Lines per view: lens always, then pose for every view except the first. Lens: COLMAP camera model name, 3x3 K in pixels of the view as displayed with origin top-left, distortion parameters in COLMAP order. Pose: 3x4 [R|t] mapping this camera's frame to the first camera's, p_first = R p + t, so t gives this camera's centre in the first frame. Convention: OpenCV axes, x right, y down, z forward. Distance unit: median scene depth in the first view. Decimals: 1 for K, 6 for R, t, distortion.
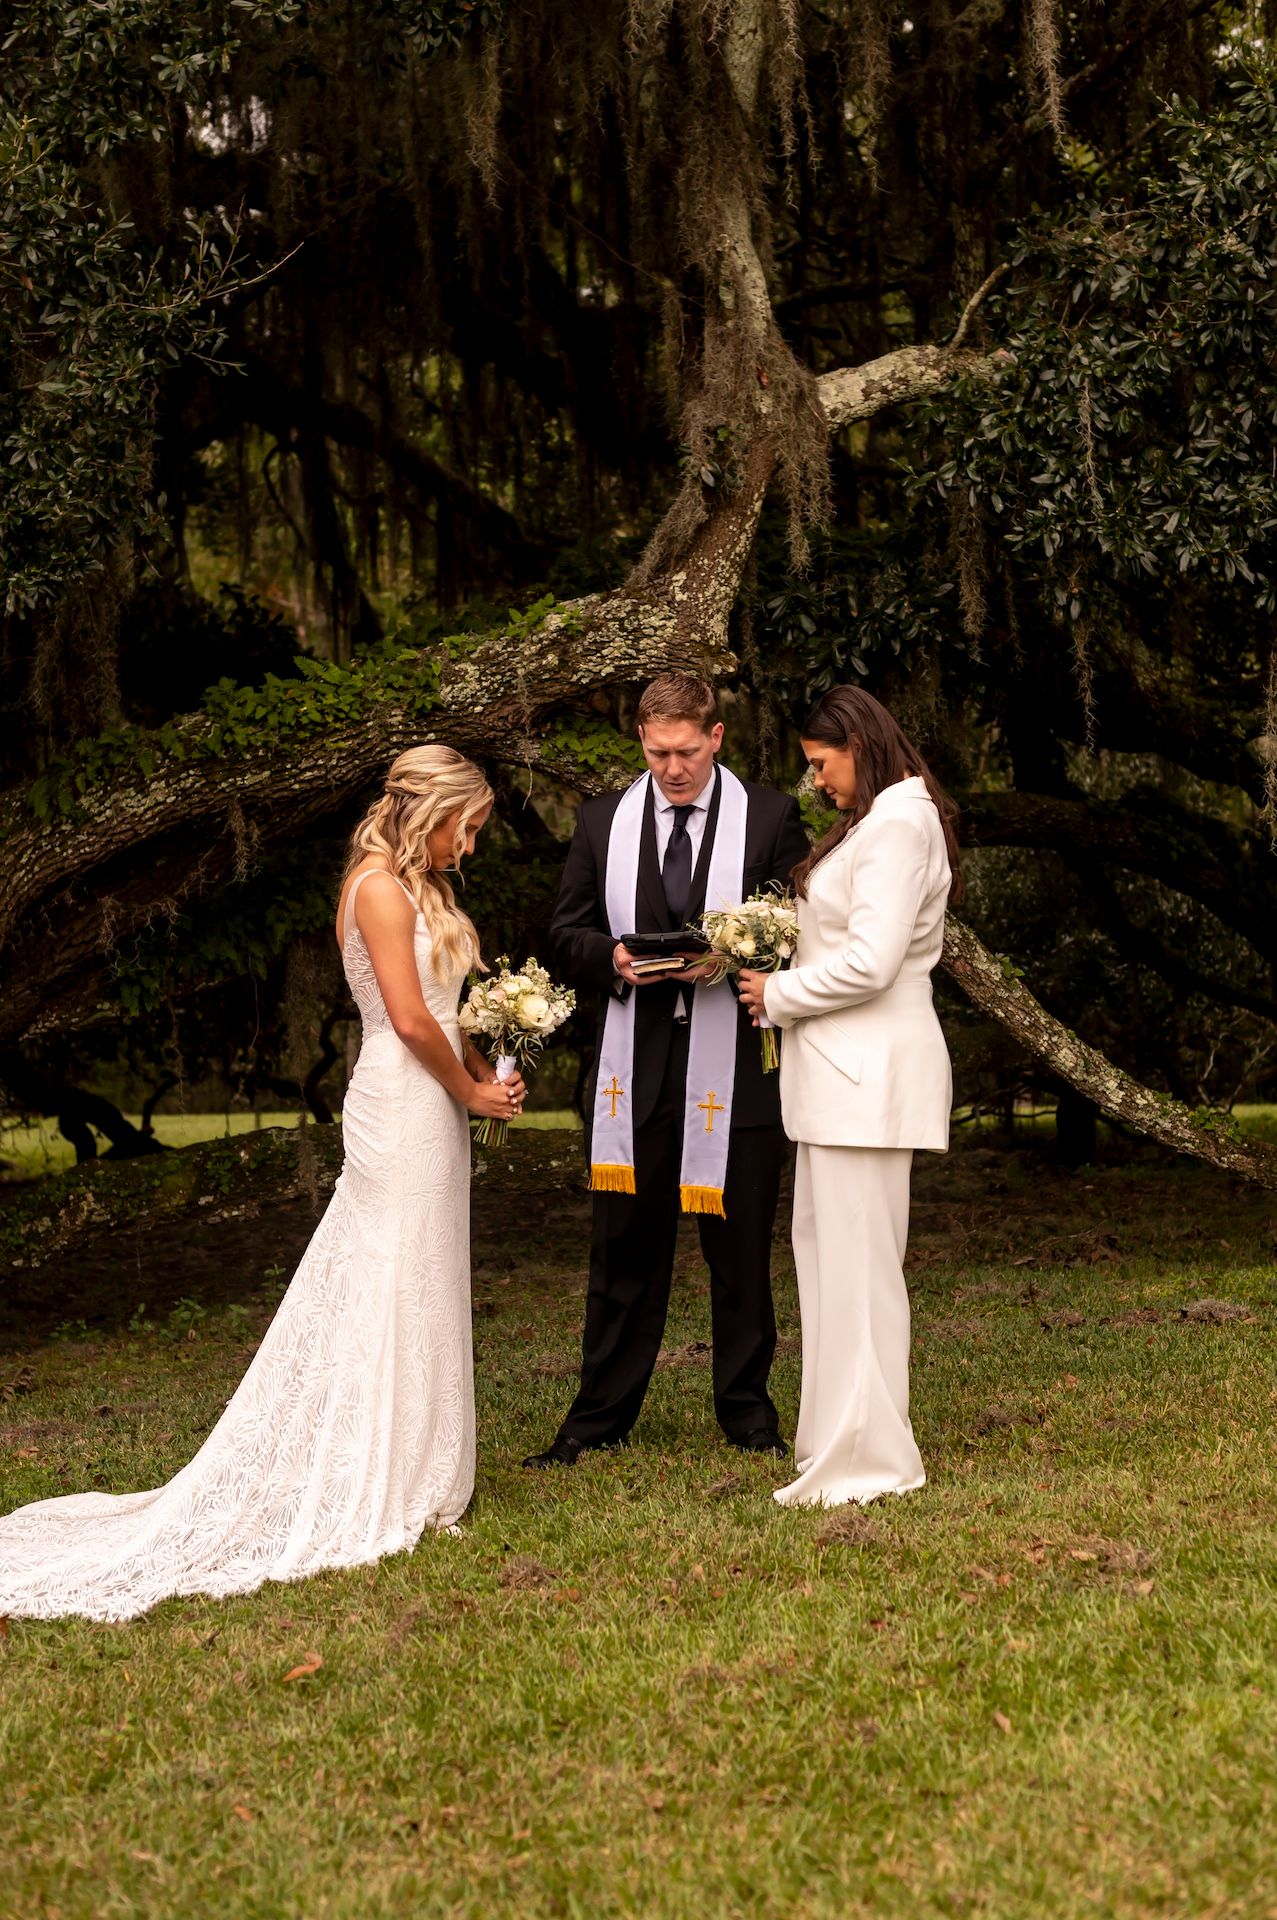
lens RADIAL K [[3015.9, 0, 665.4], [0, 3015.9, 989.0], [0, 0, 1]] dist [0.016023, 0.000000]
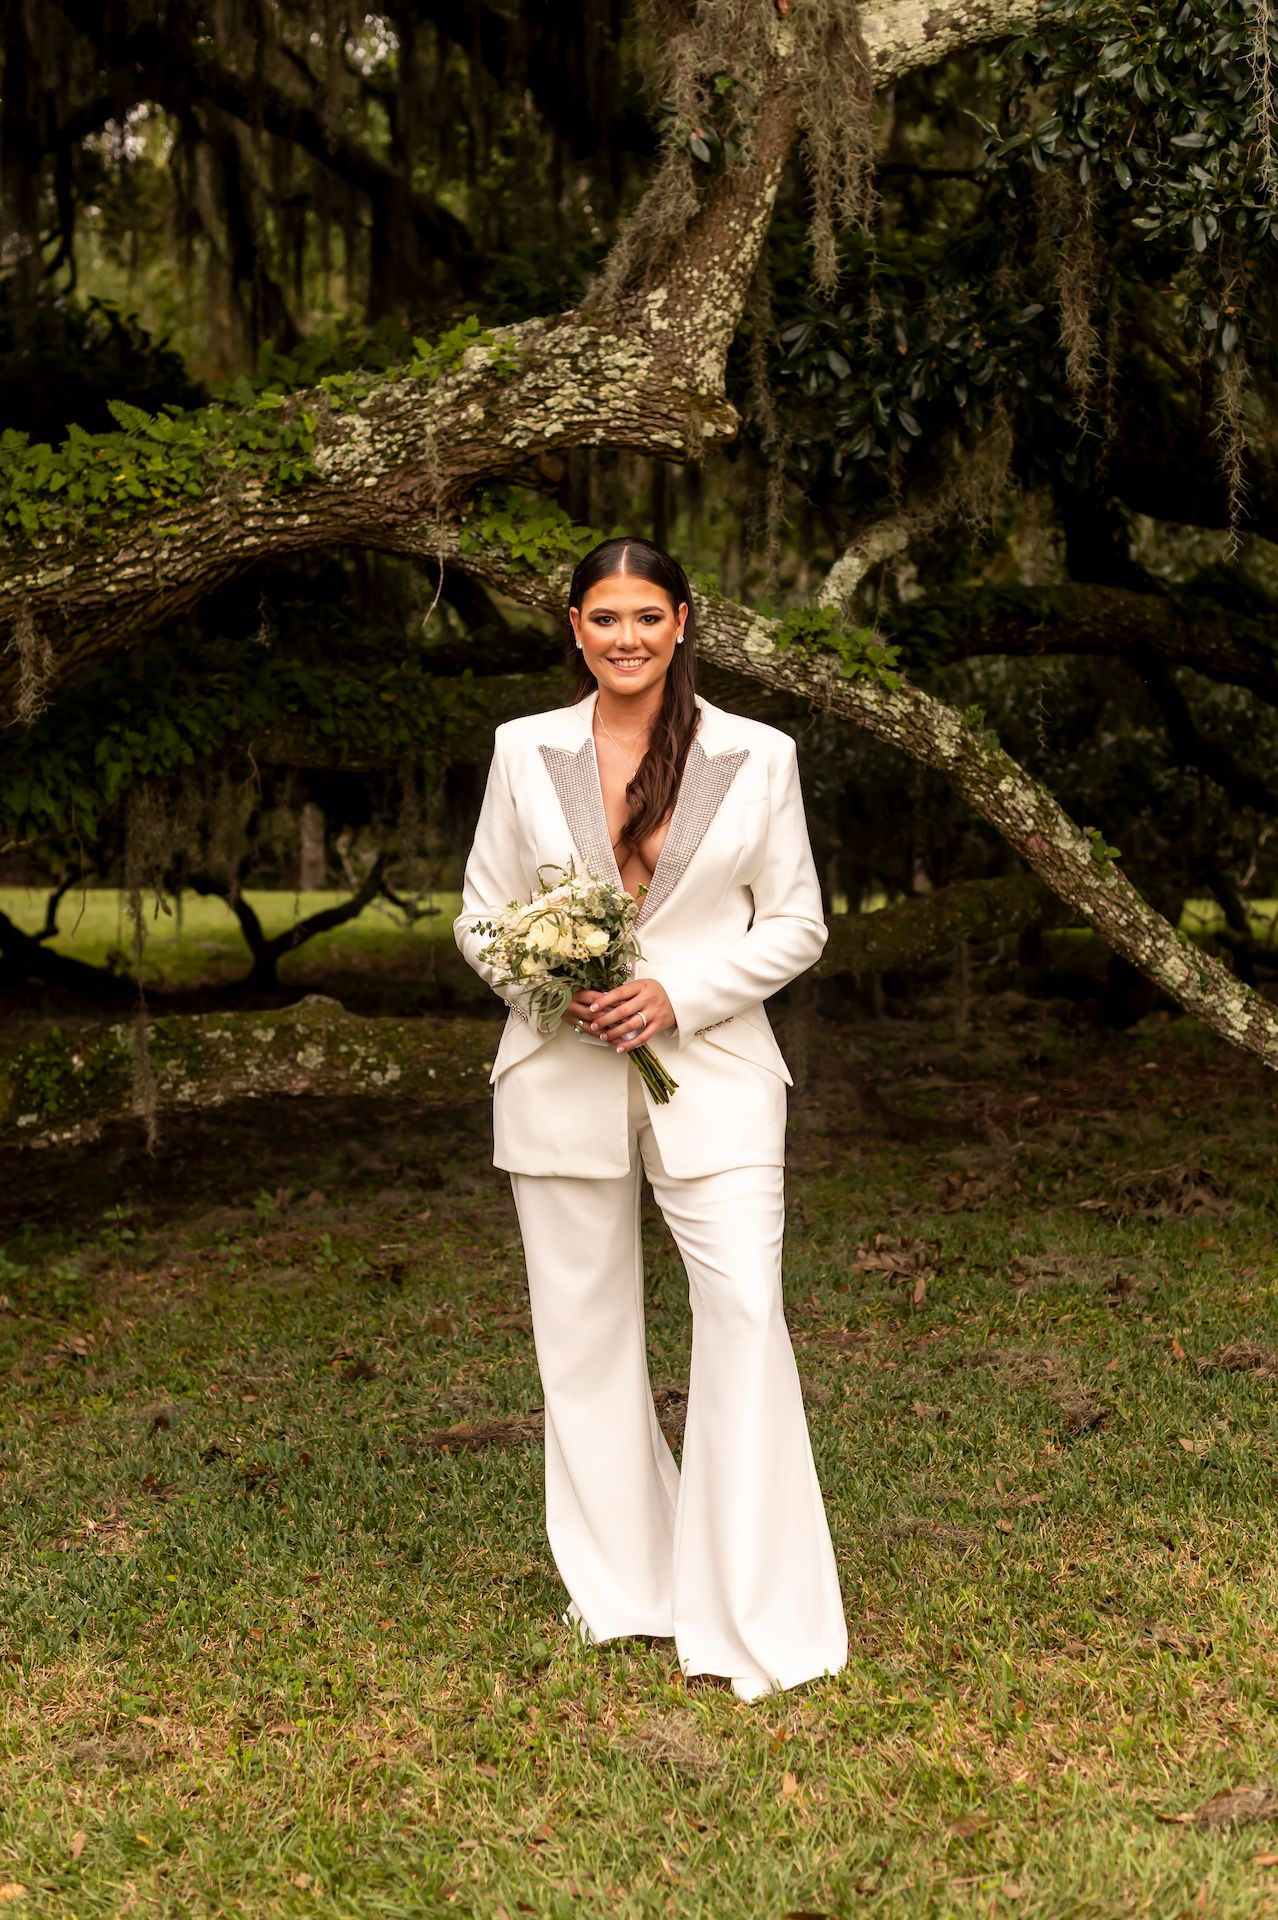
lens RADIAL K [[3015.9, 0, 682.9], [0, 3015.9, 1022.7], [0, 0, 1]] dist [0.016023, 0.000000]
pose [[0.999832, 0.012407, 0.013483, 0.003243], [-0.013676, 0.995038, 0.098547, -0.037465], [-0.012193, -0.098715, 0.995041, 0.284697]]
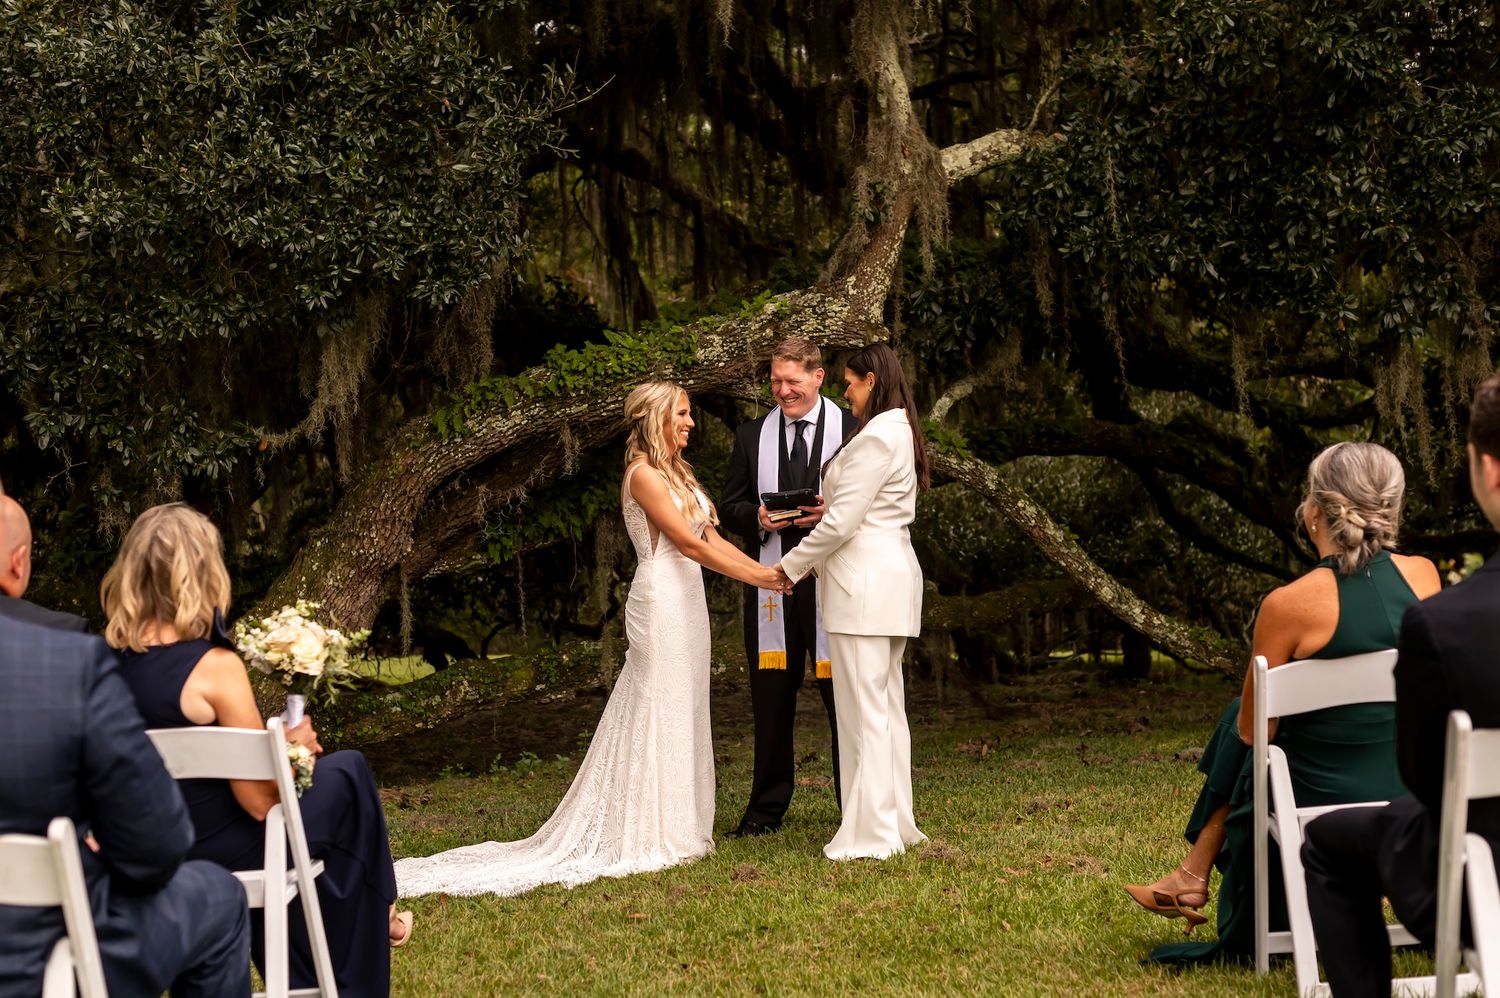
lens RADIAL K [[2356.2, 0, 741.8], [0, 2356.2, 527.2], [0, 0, 1]] dist [0.016023, 0.000000]
pose [[0.998595, 0.003281, -0.052891, 0.012826], [-0.004326, 0.999797, -0.019661, 0.014765], [0.052816, 0.019862, 0.998407, -0.207973]]
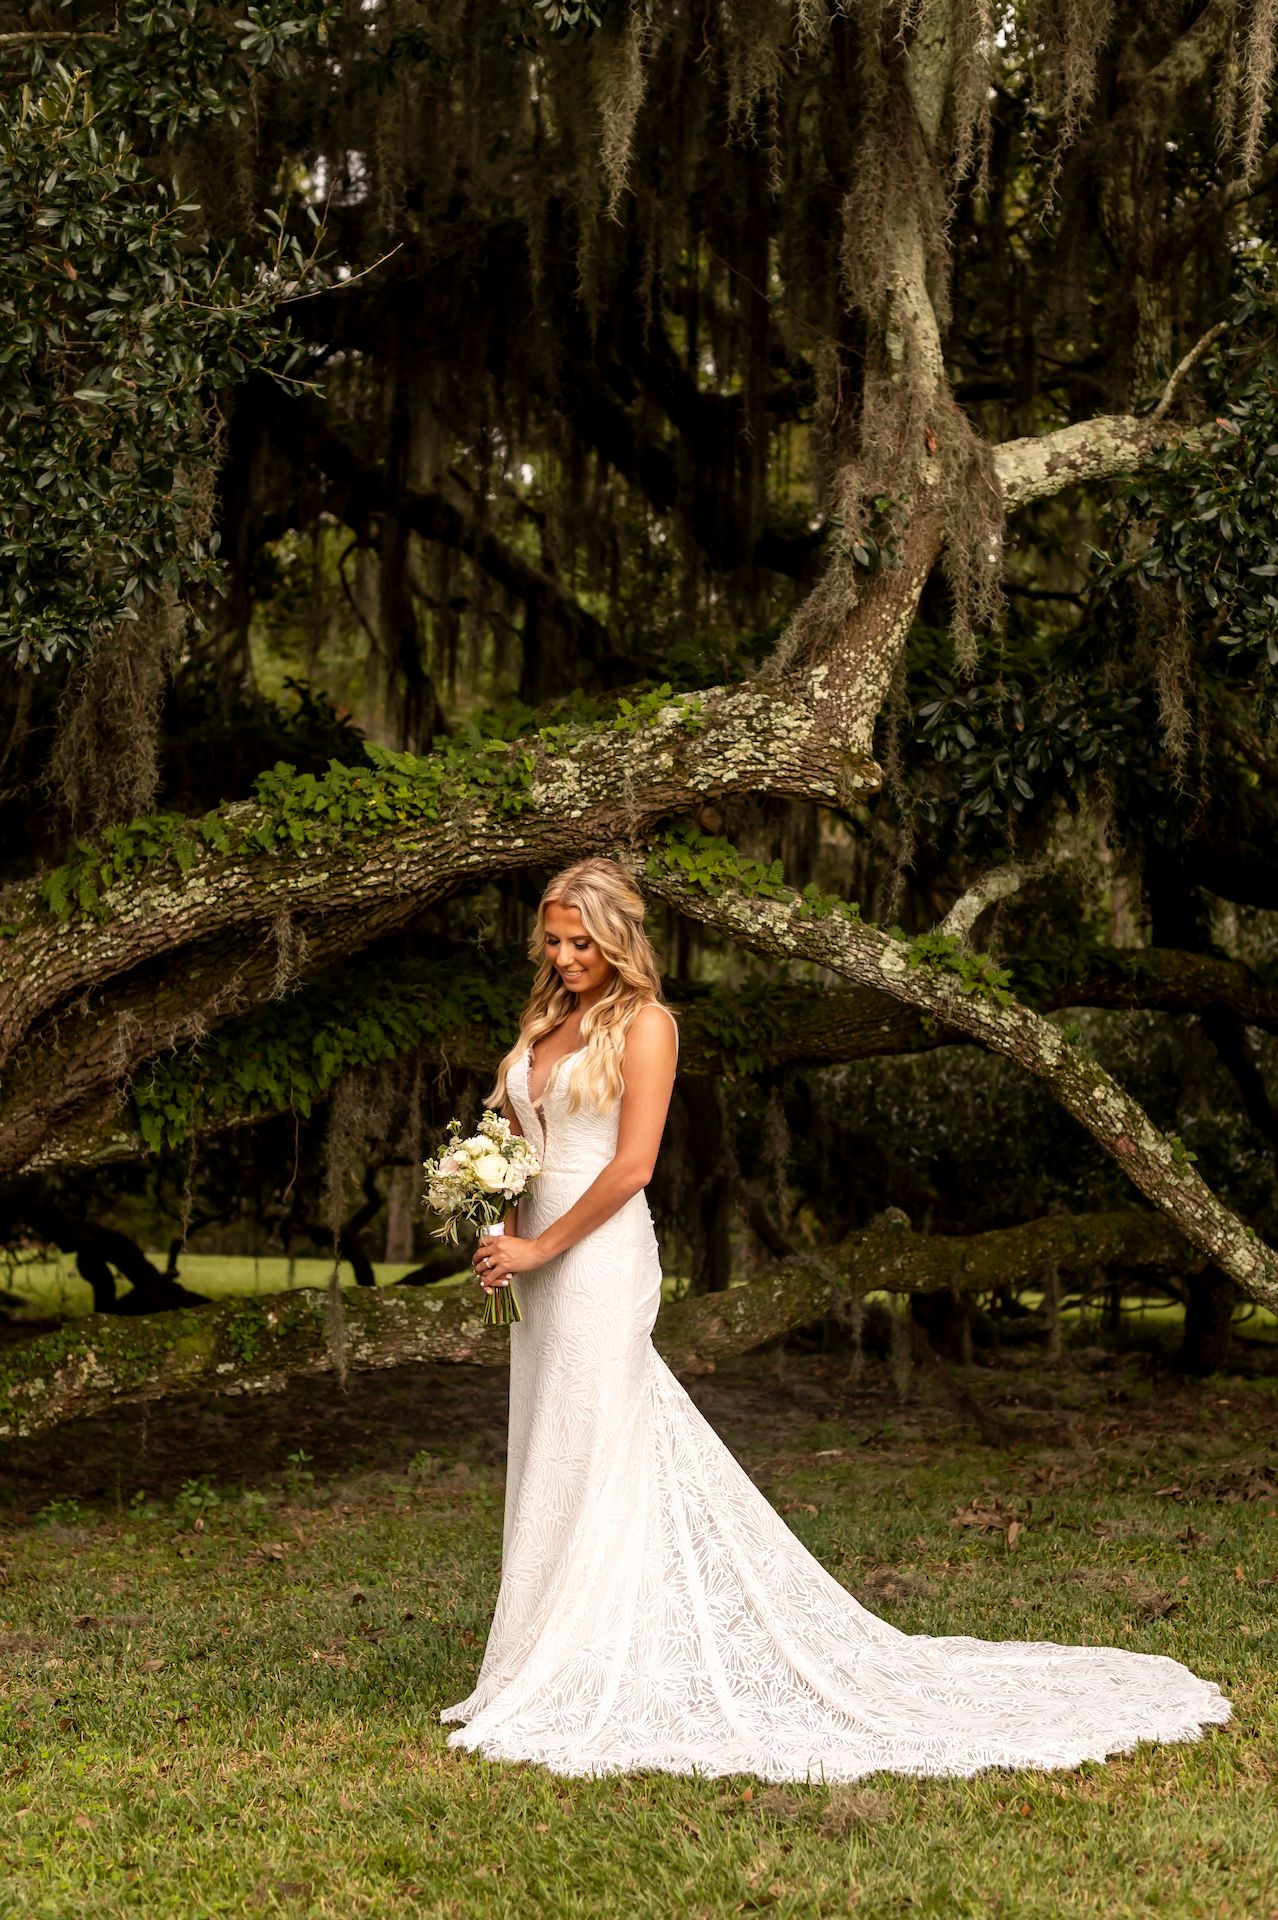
lens RADIAL K [[3015.9, 0, 626.8], [0, 3015.9, 972.8], [0, 0, 1]] dist [0.016023, 0.000000]
pose [[0.998218, 0.051521, -0.030093, -0.019812], [-0.053144, 0.997021, -0.055896, -0.001103], [0.027123, 0.057396, 0.997983, 0.153732]]
